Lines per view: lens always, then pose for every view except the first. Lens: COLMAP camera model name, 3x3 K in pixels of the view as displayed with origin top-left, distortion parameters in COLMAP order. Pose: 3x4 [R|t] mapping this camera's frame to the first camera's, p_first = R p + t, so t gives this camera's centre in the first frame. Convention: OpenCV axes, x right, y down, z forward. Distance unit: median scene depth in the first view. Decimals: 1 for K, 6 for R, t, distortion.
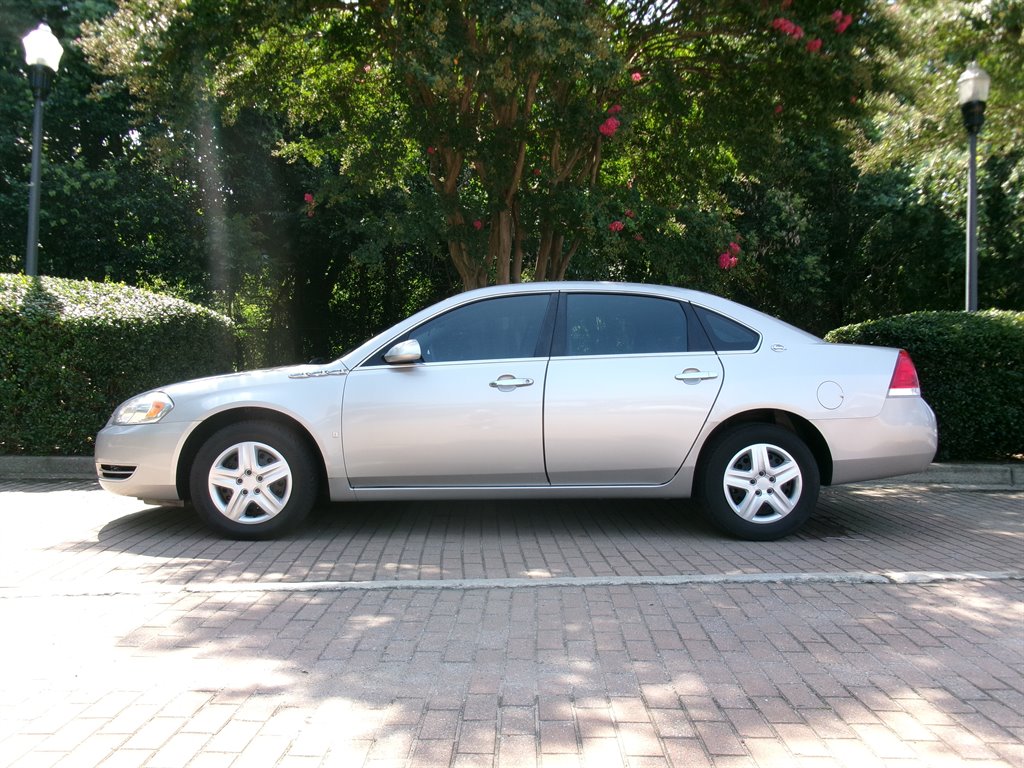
lens RADIAL K [[795.9, 0, 531.2], [0, 795.9, 387.0], [0, 0, 1]] dist [-0.019164, 0.005967]
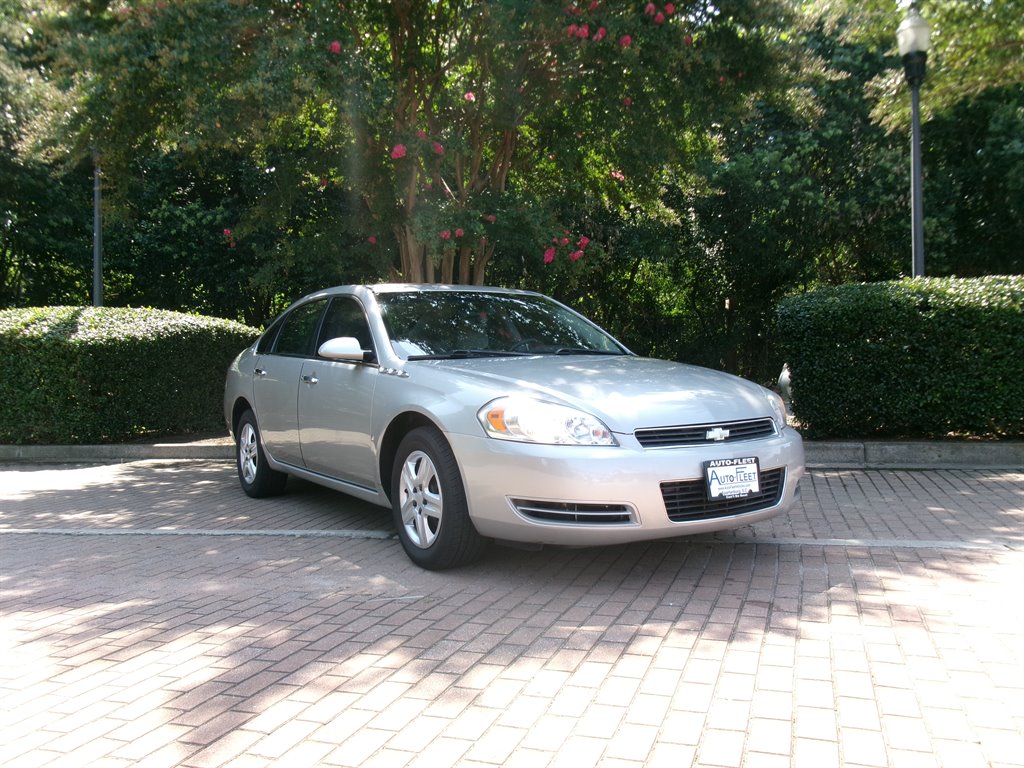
lens RADIAL K [[802.4, 0, 531.2], [0, 802.4, 388.0], [0, 0, 1]] dist [-0.002007, -0.001666]
pose [[0.954996, -0.032900, -0.294787, 0.377228], [0.037809, 0.999225, 0.010967, 0.004688], [0.294198, -0.021619, 0.955500, -0.037726]]
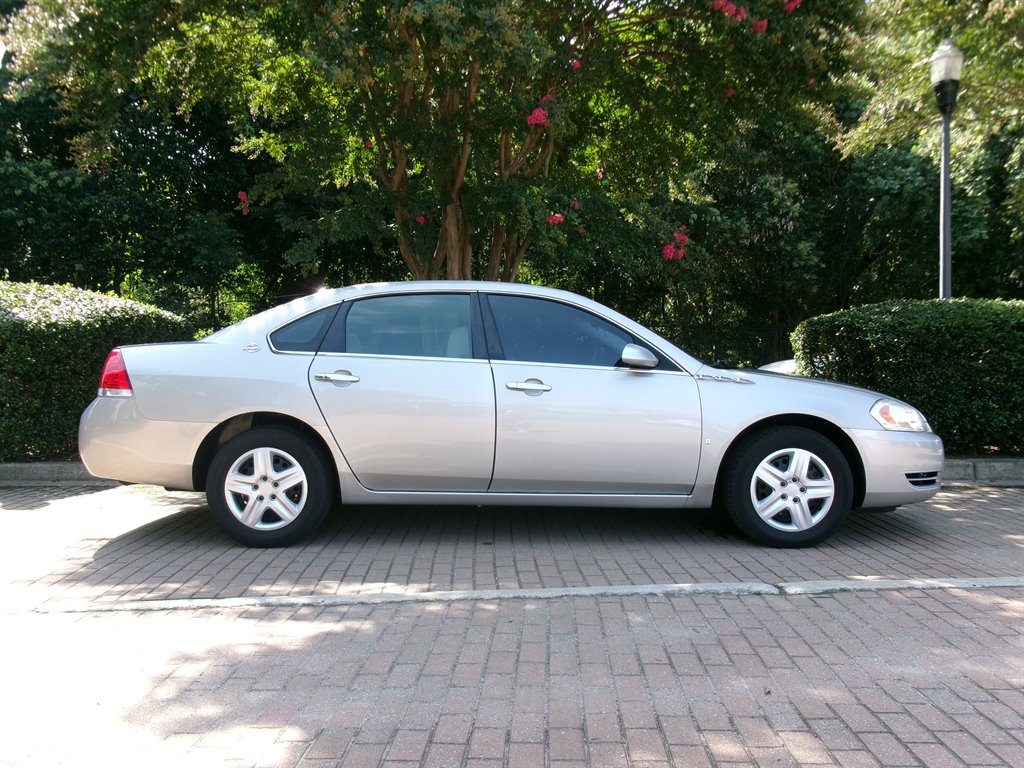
lens RADIAL K [[802.4, 0, 531.2], [0, 802.4, 388.0], [0, 0, 1]] dist [-0.002007, -0.001666]
pose [[0.999749, -0.014193, -0.017356, 0.063689], [0.014409, 0.999819, 0.012404, -0.006284], [0.017177, -0.012651, 0.999772, 0.011583]]
